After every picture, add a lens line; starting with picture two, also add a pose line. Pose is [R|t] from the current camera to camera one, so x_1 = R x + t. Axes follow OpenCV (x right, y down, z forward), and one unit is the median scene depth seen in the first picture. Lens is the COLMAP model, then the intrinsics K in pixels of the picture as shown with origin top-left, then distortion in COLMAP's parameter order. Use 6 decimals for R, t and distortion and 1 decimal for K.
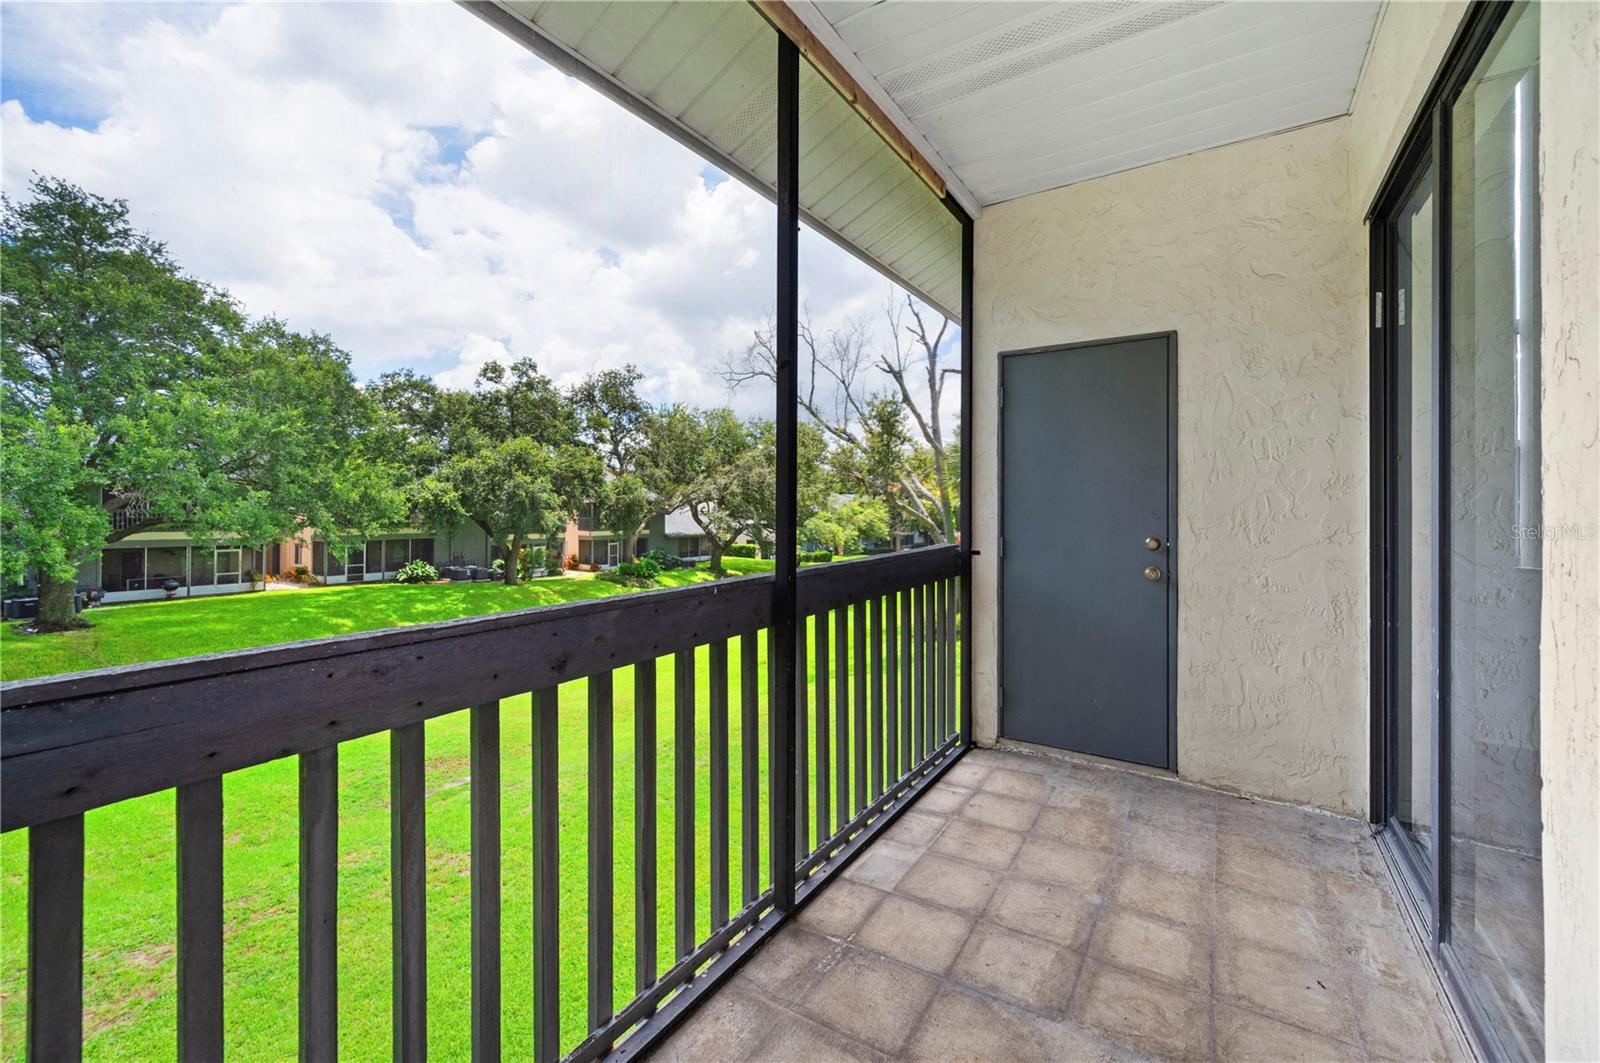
lens RADIAL K [[639.7, 0, 804.7], [0, 639.7, 514.2], [0, 0, 1]] dist [-0.000966, -0.000151]
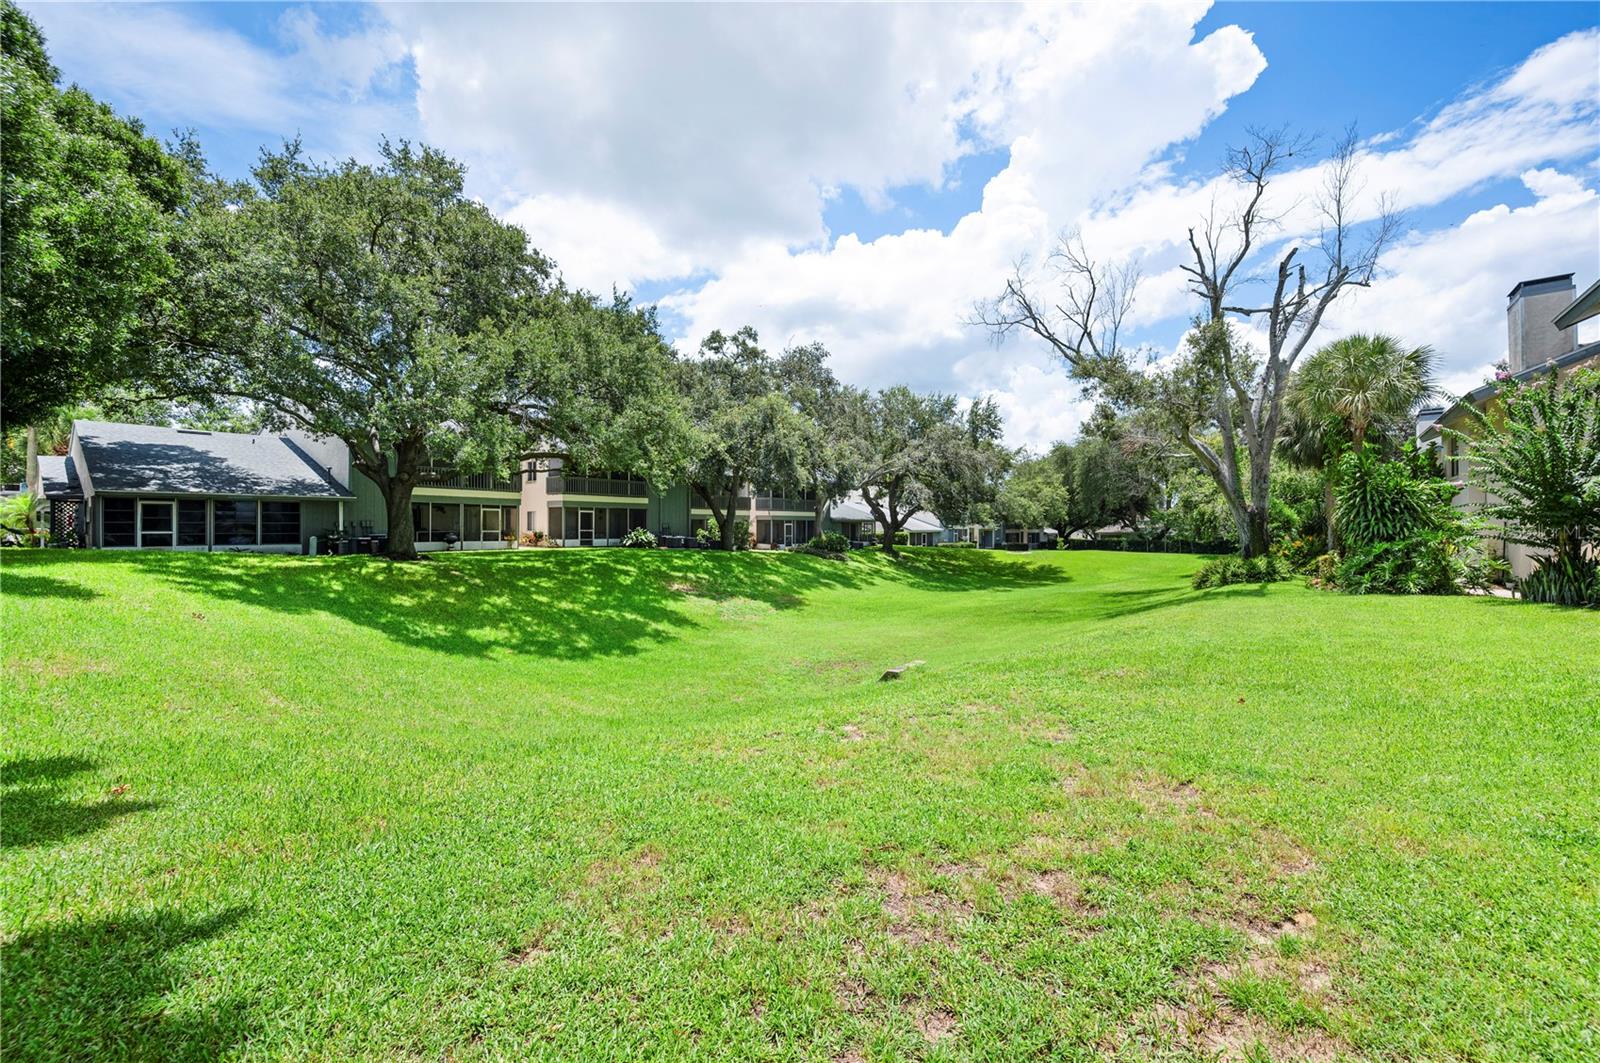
lens RADIAL K [[639.7, 0, 801.1], [0, 639.7, 534.6], [0, 0, 1]] dist [-0.000966, -0.000151]
pose [[0.996429, -0.004574, -0.084312, -0.263526], [0.004023, 0.999969, -0.006702, 0.093882], [0.084340, 0.006339, 0.996417, -0.008974]]
